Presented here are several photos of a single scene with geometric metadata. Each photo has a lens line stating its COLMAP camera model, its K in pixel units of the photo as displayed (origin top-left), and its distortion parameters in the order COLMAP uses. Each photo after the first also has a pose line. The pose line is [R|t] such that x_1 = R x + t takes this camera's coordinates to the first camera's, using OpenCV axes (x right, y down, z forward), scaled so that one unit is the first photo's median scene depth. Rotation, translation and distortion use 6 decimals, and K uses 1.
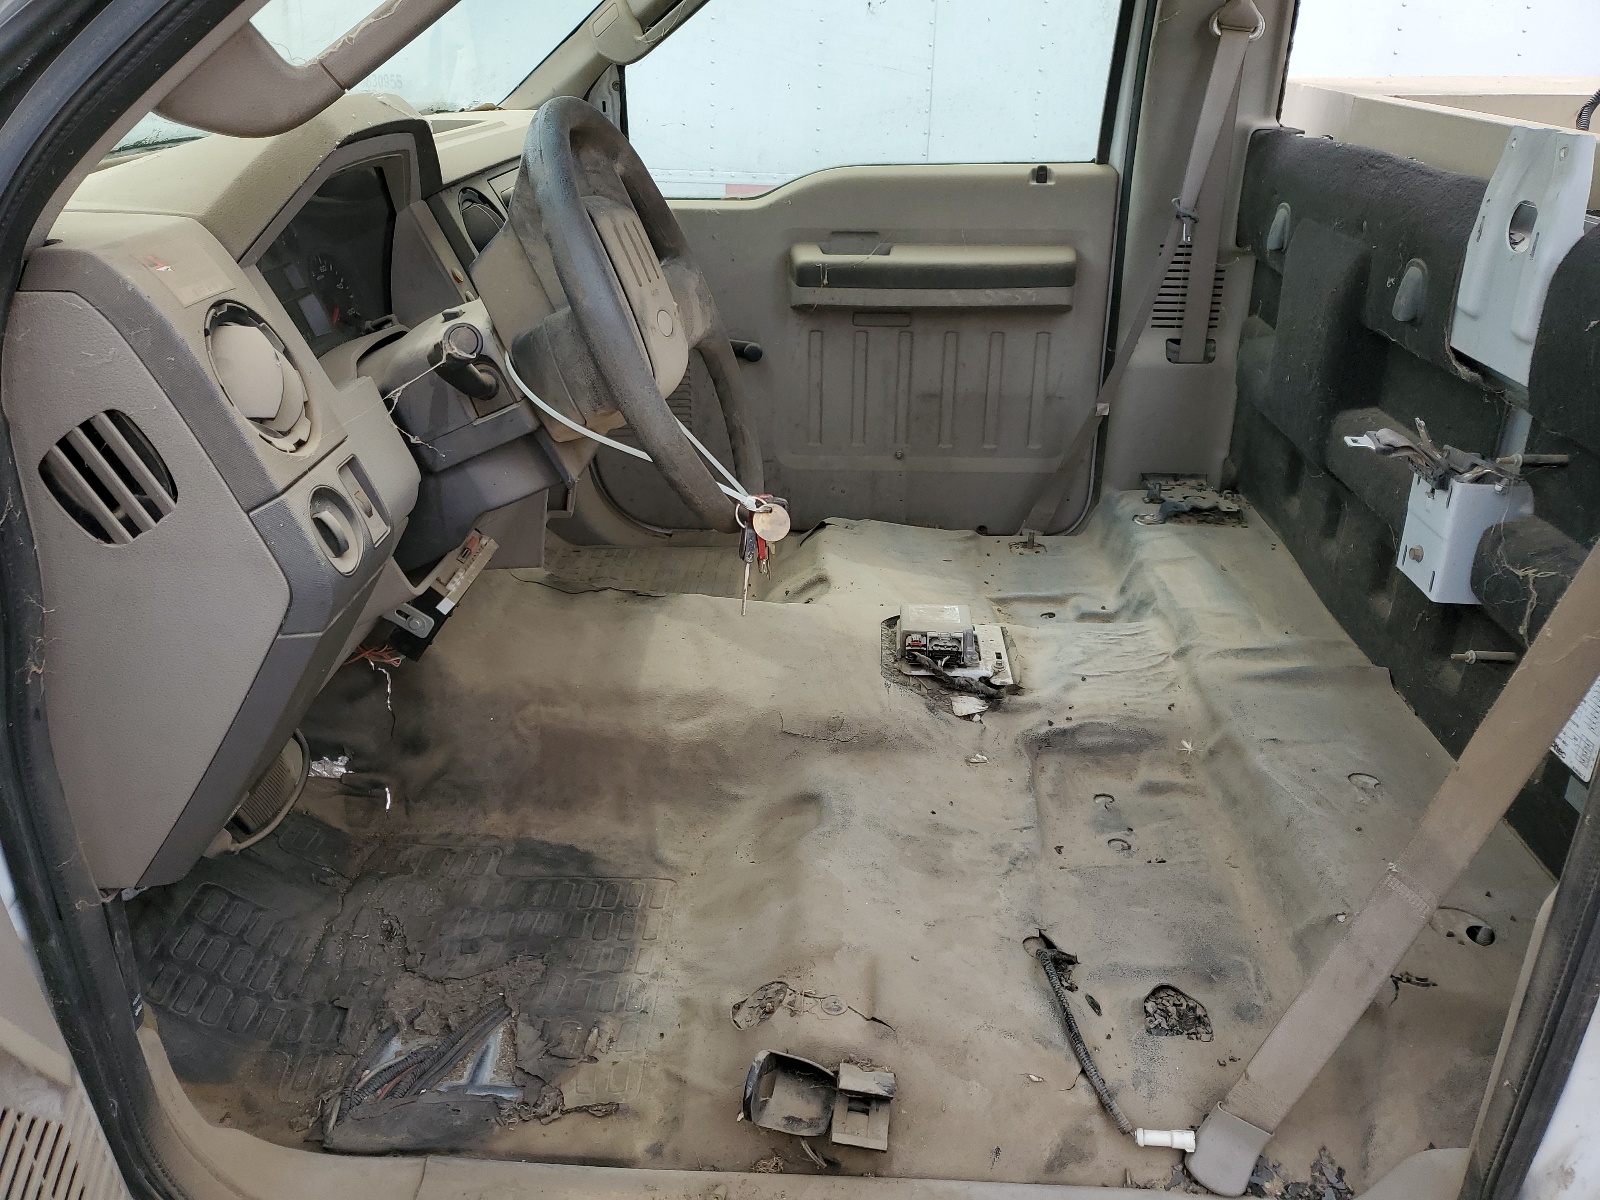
lens RADIAL K [[1217.0, 0, 796.3], [0, 1217.0, 535.5], [0, 0, 1]] dist [0.130549, -0.229490]
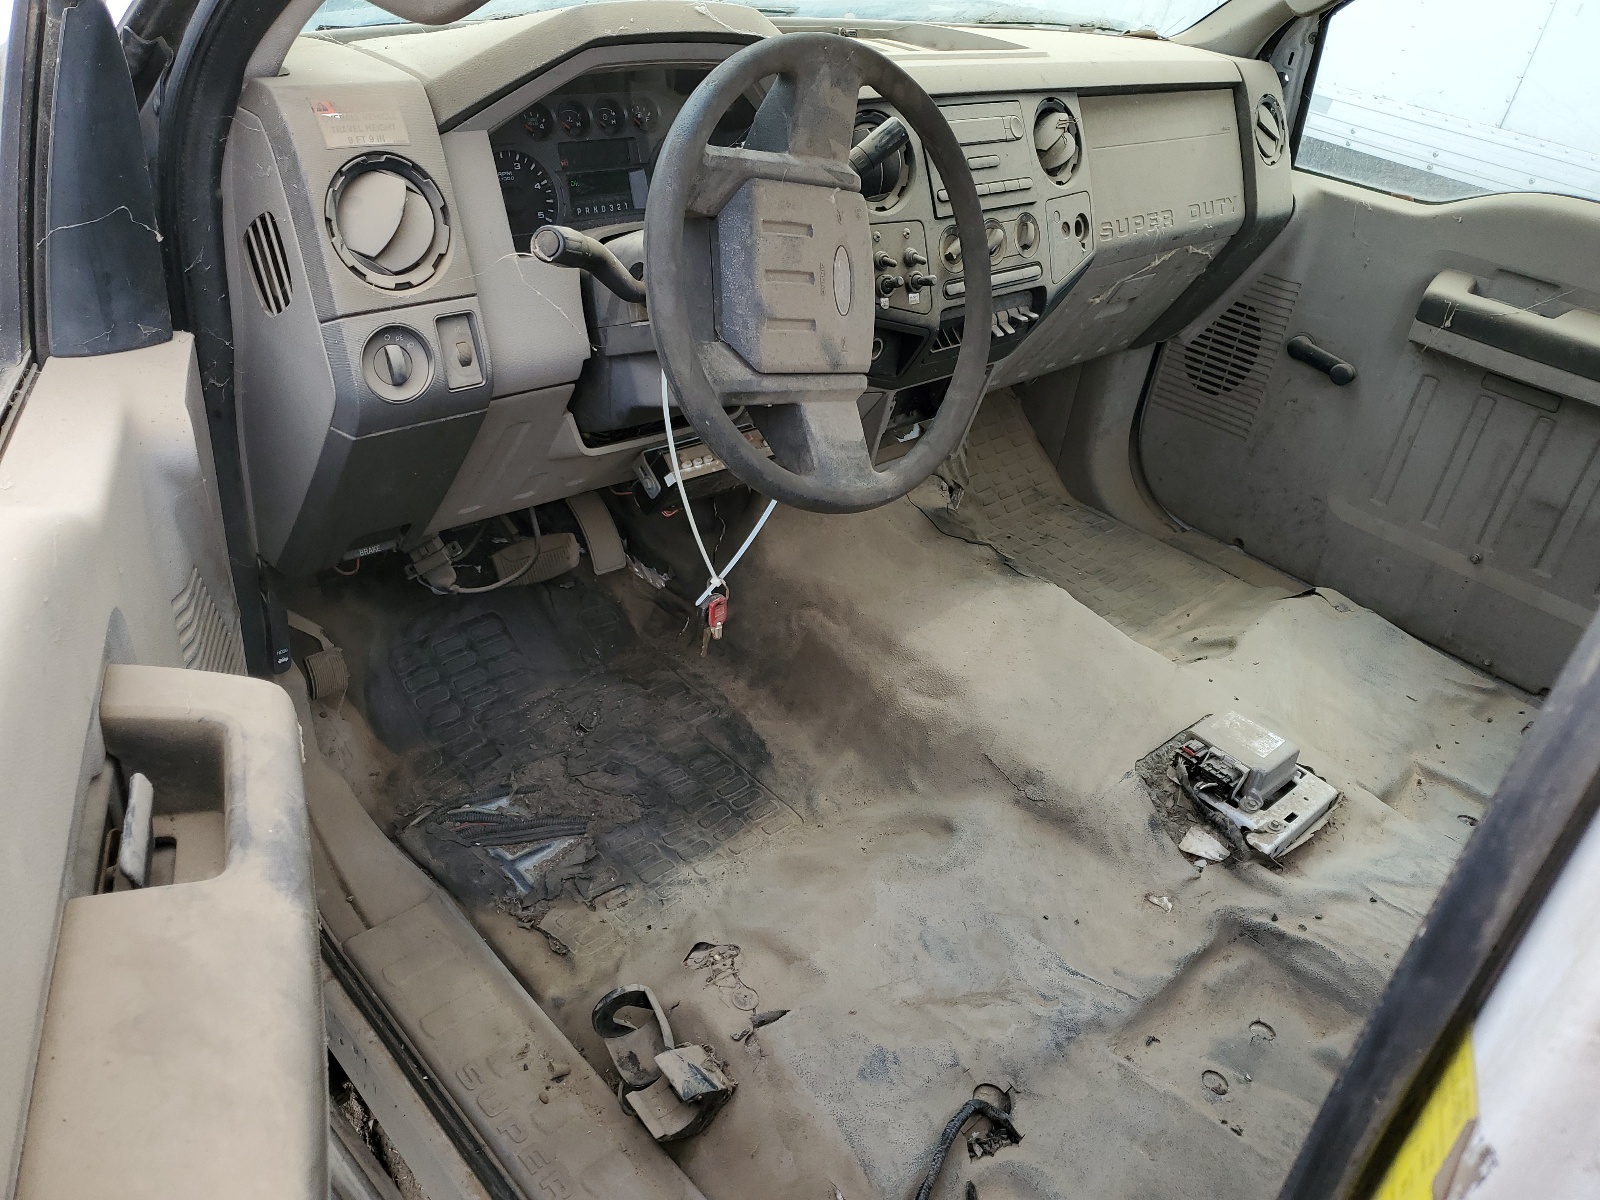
lens RADIAL K [[1217.0, 0, 796.3], [0, 1217.0, 535.5], [0, 0, 1]] dist [0.130549, -0.229490]
pose [[0.732765, 0.417953, -0.537001, 0.312026], [-0.374981, 0.906531, 0.193881, -0.117083], [0.567842, 0.059296, 0.820999, 0.135716]]
